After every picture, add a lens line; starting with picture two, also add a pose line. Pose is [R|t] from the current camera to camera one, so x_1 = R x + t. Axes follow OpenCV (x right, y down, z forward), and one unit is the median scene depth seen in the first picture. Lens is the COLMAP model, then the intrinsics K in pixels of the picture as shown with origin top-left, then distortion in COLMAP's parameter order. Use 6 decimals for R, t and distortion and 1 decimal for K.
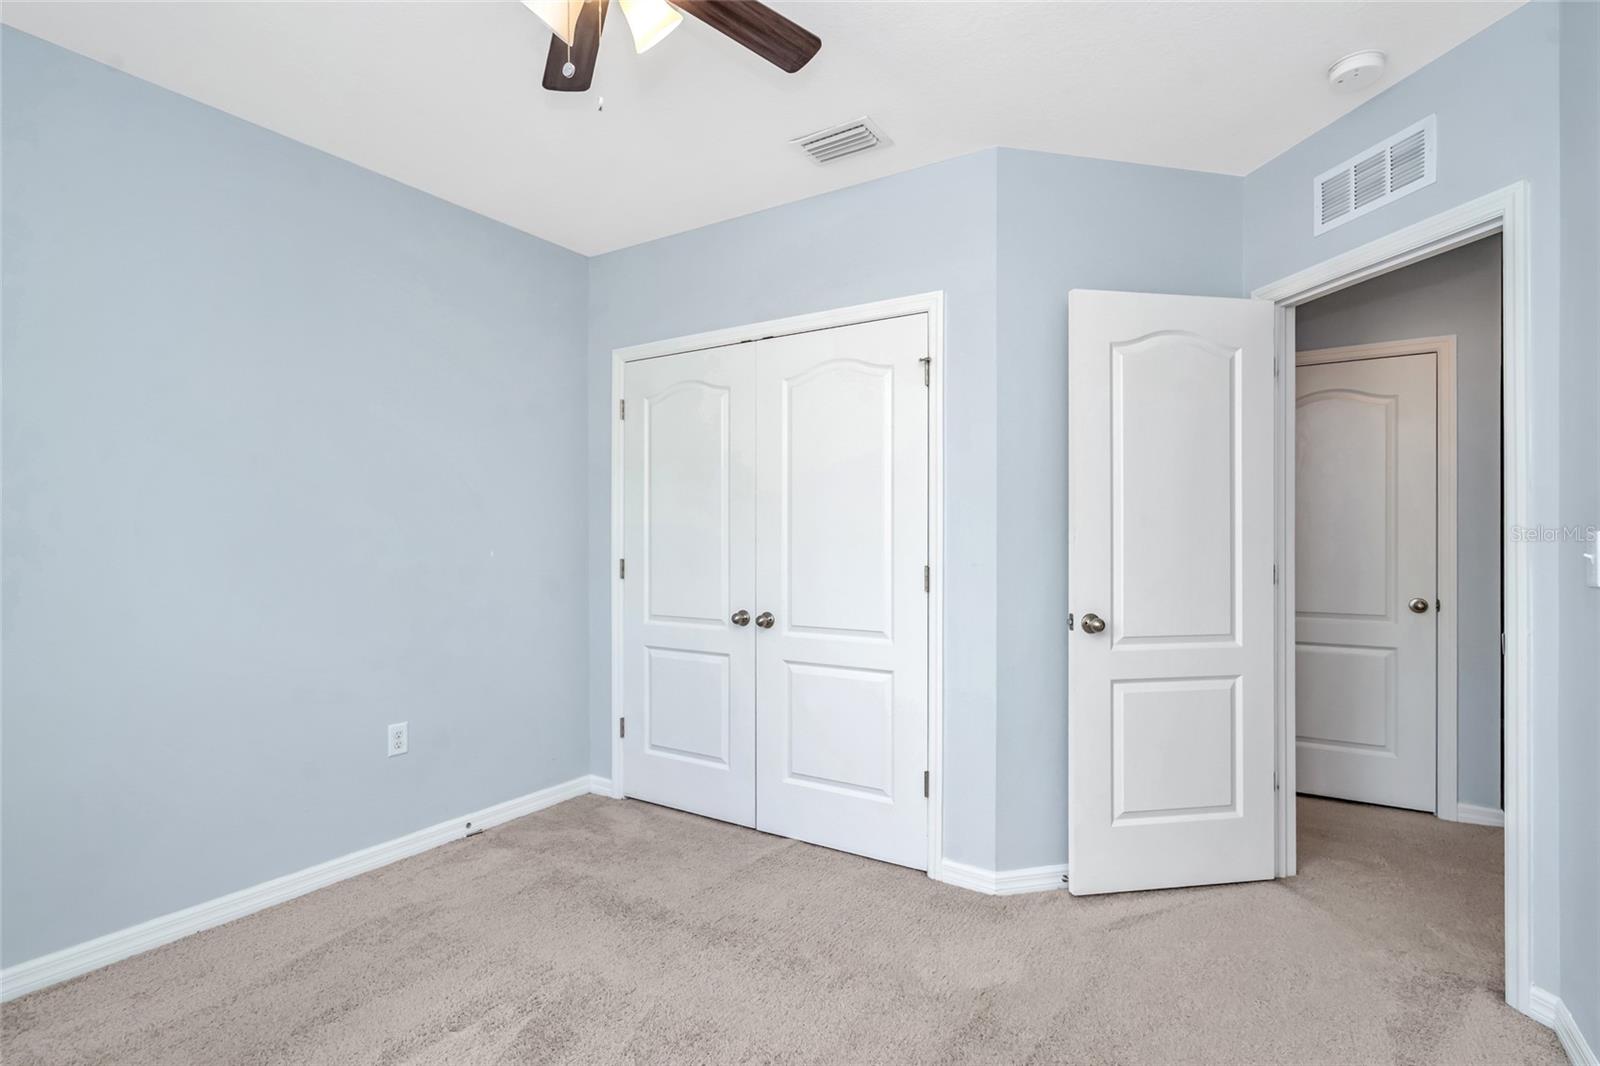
lens RADIAL K [[753.4, 0, 792.9], [0, 753.4, 533.2], [0, 0, 1]] dist [0.000276, -0.000099]
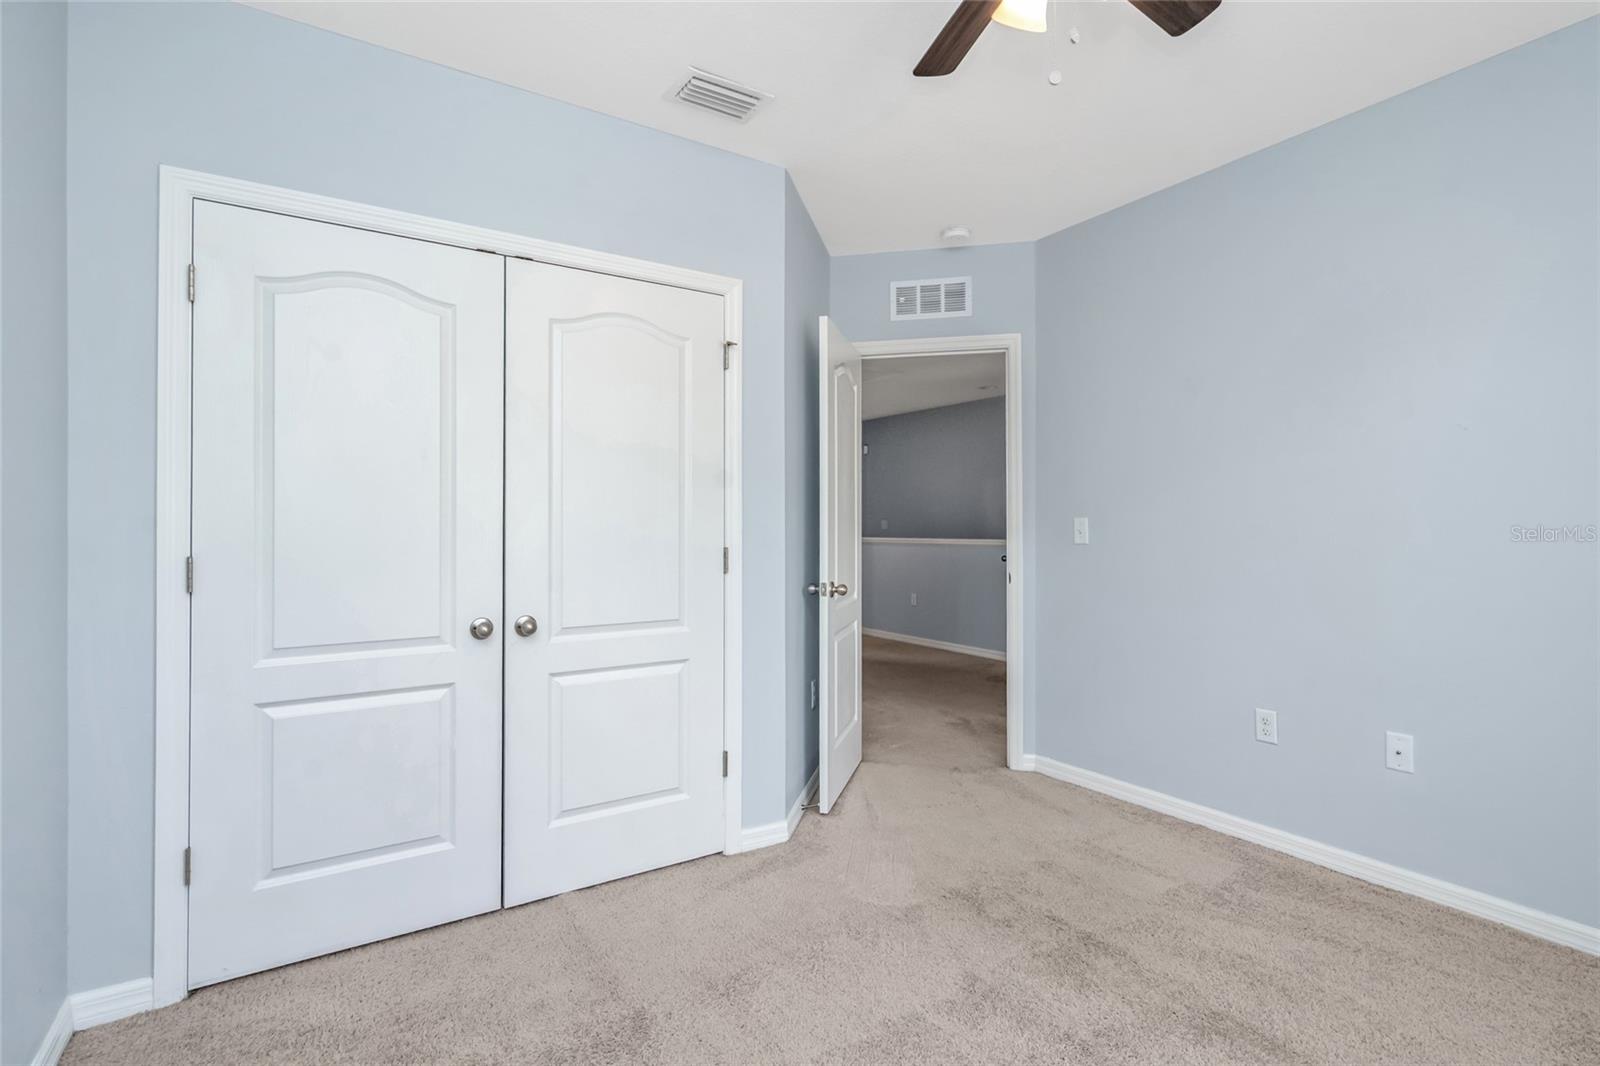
lens RADIAL K [[768.1, 0, 800.1], [0, 768.1, 523.8], [0, 0, 1]] dist [0.014409, -0.000006]
pose [[0.423618, 0.000405, 0.905841, -0.739328], [-0.006985, 0.999972, 0.002819, 0.007221], [-0.905814, -0.007522, 0.423609, 0.488958]]
